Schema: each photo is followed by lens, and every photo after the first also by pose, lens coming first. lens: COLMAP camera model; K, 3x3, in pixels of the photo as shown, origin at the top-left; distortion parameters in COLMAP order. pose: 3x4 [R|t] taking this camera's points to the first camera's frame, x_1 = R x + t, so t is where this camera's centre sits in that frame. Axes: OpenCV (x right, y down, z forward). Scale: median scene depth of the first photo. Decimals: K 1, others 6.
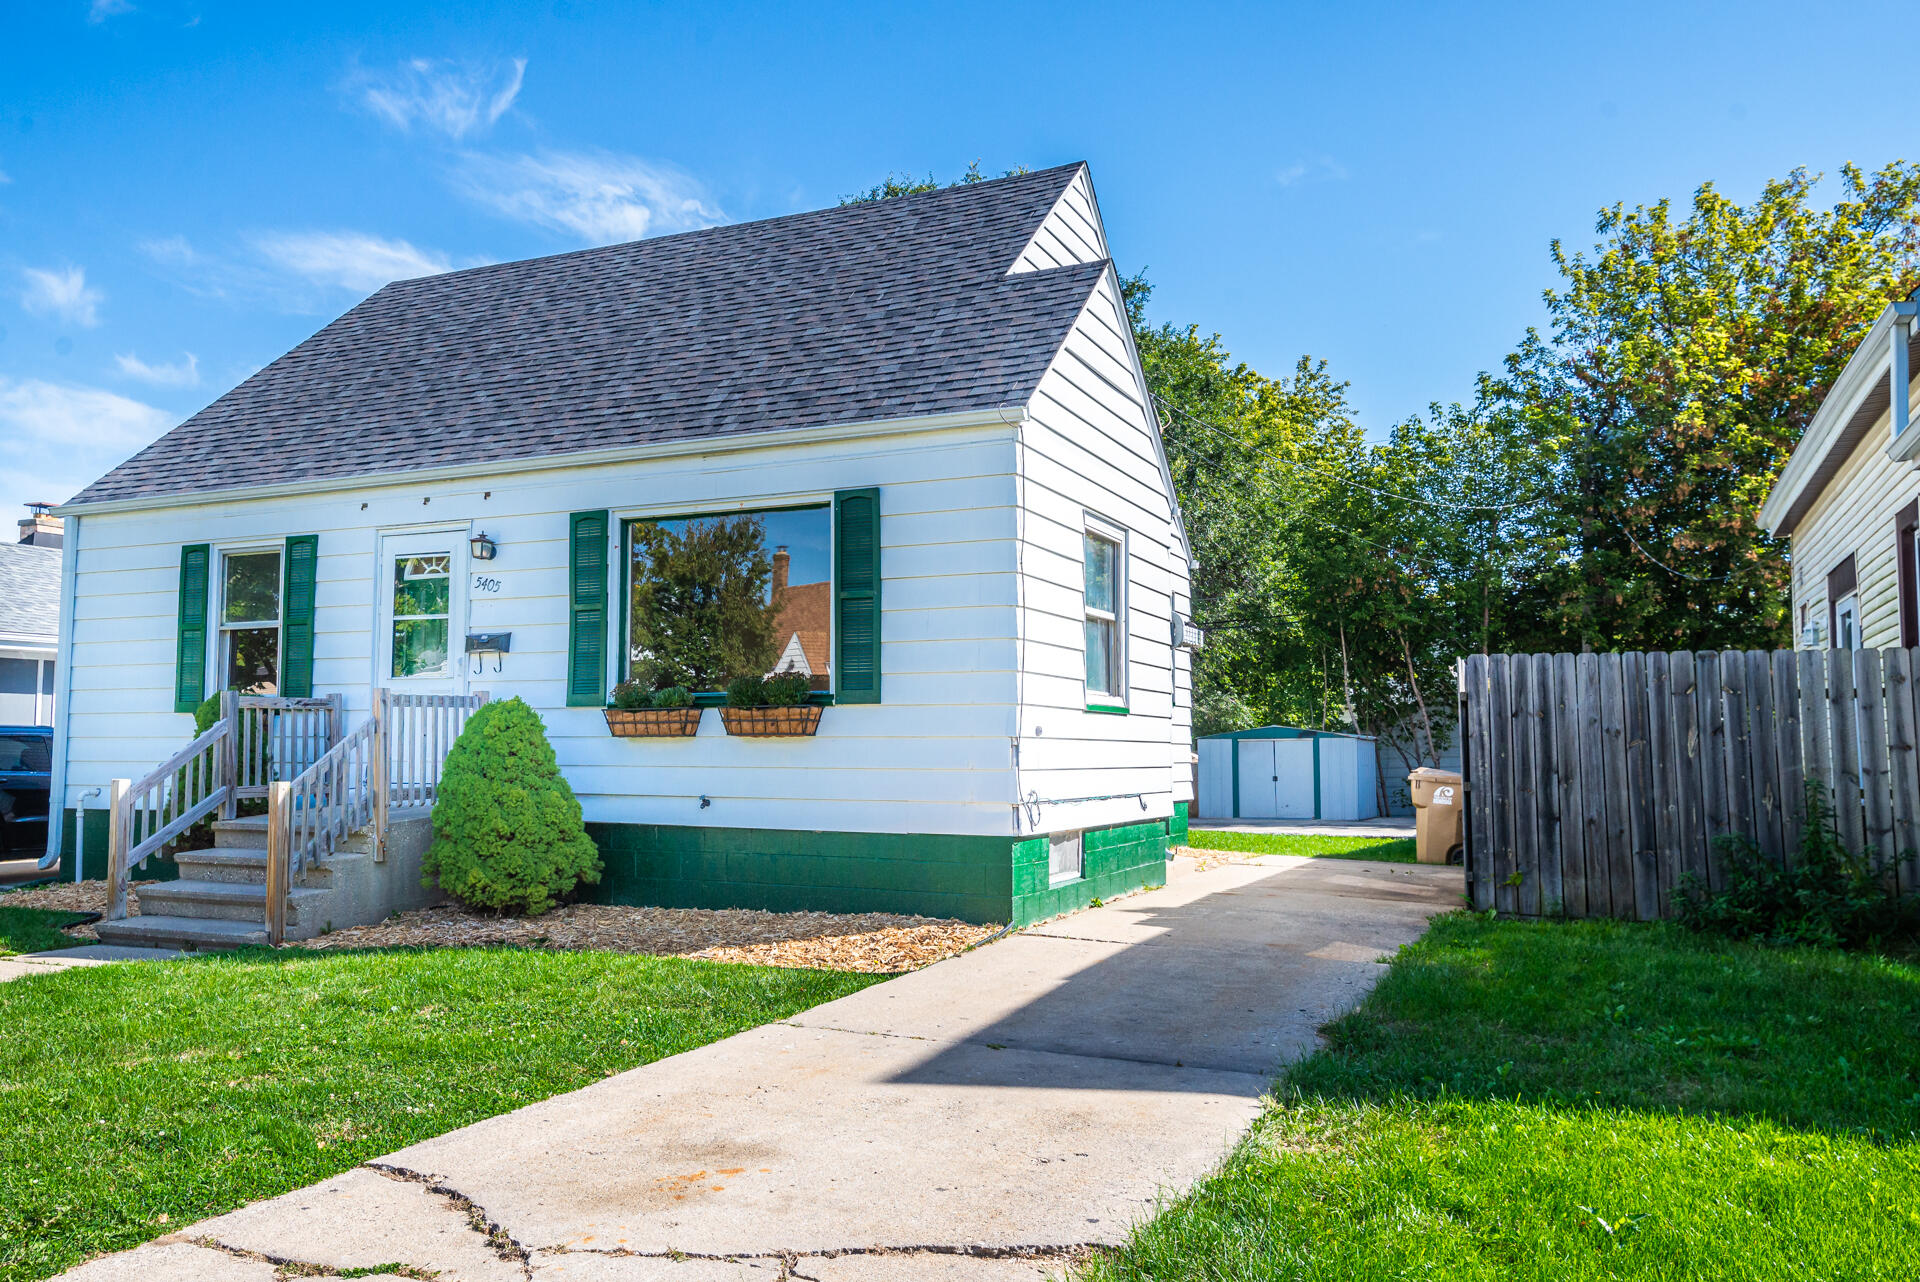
lens RADIAL K [[1407.6, 0, 960.0], [0, 1407.6, 641.0], [0, 0, 1]] dist [0.007553, 0.001350]
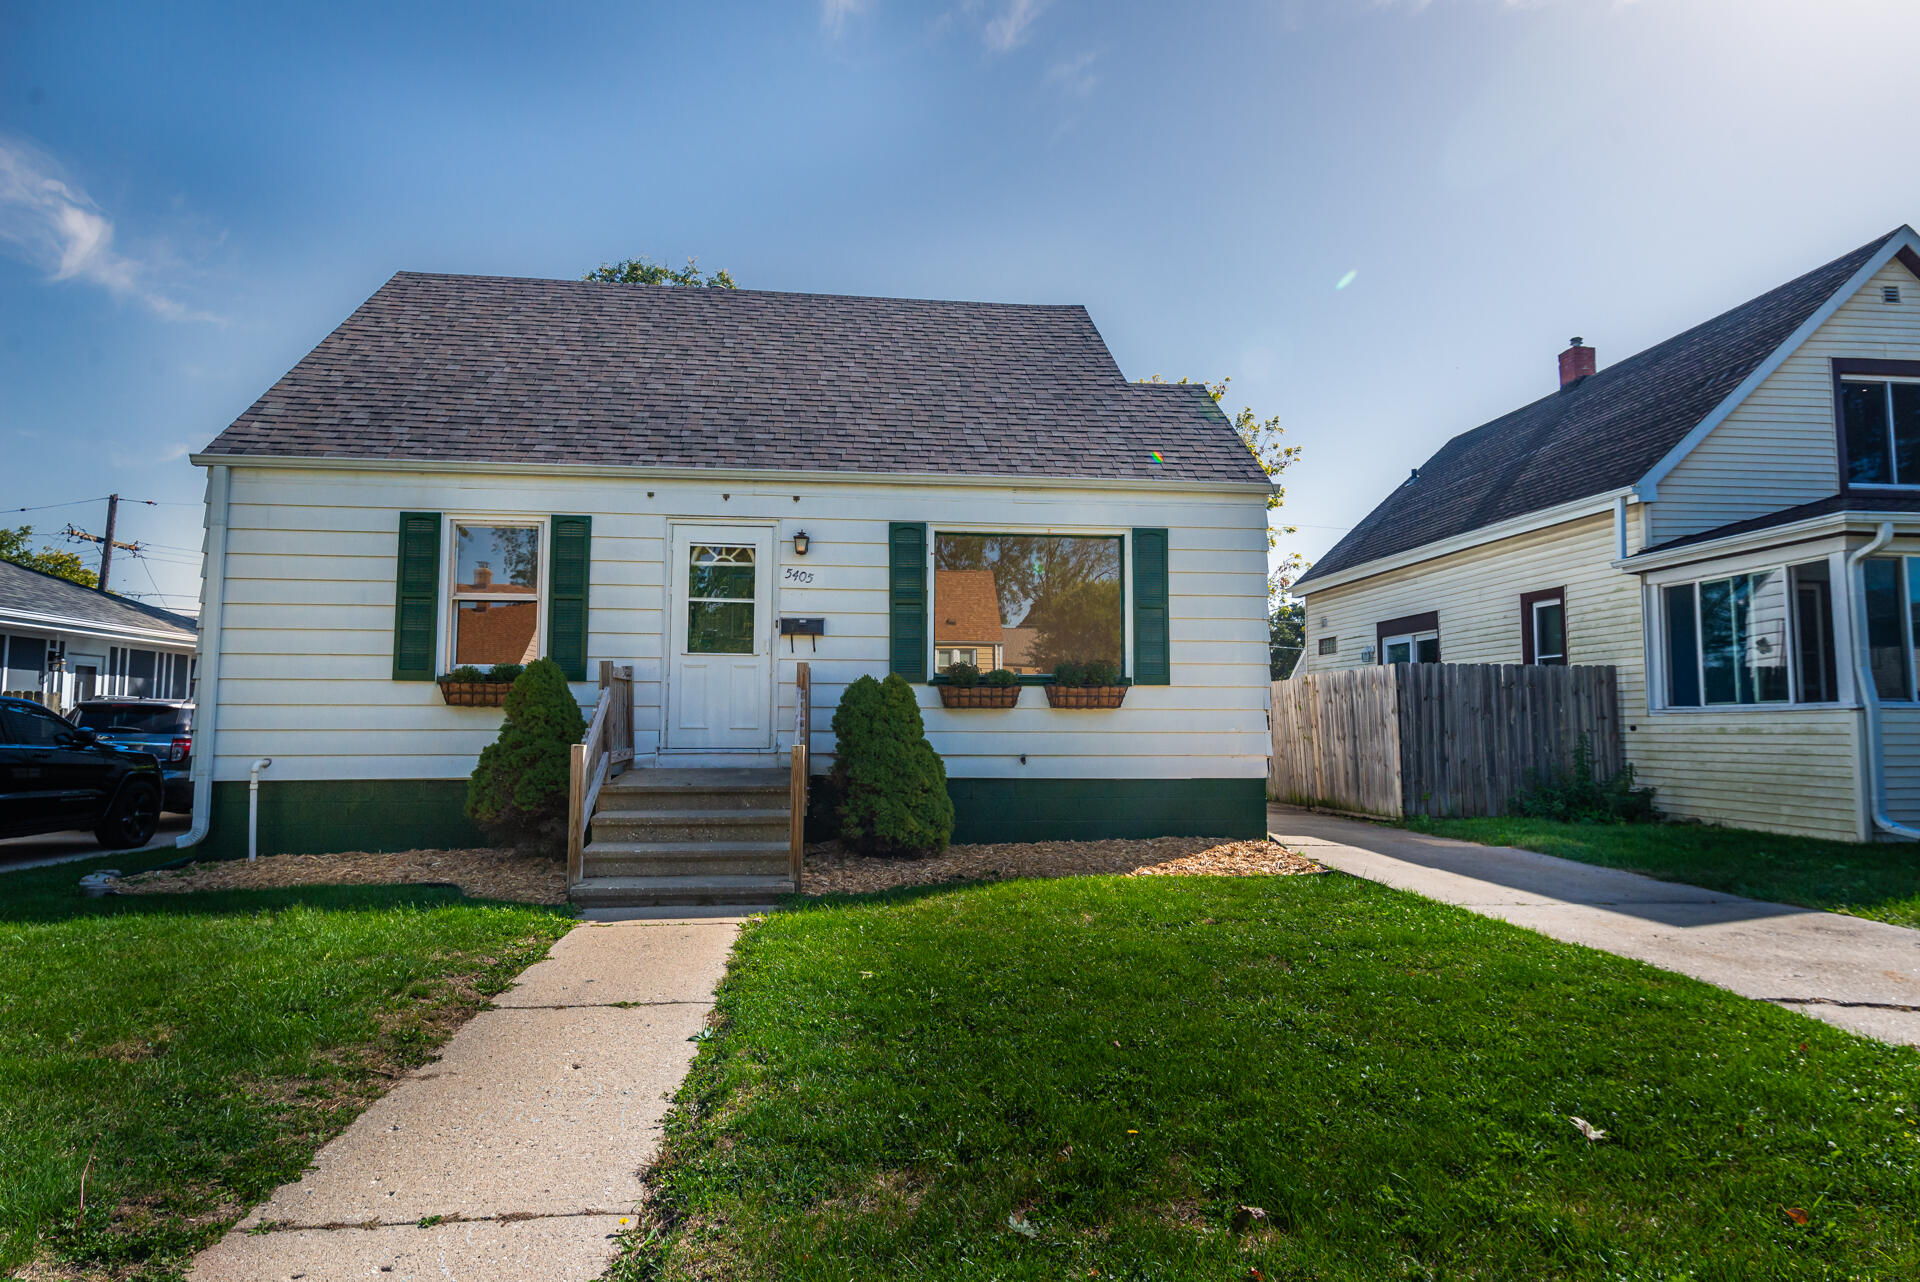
lens RADIAL K [[1060.6, 0, 960.0], [0, 1060.6, 641.0], [0, 0, 1]] dist [-0.001982, 0.000702]
pose [[0.861517, 0.038500, 0.506266, -0.725758], [-0.040509, 0.999154, -0.007049, 0.015763], [-0.506109, -0.014436, 0.862348, 0.194316]]
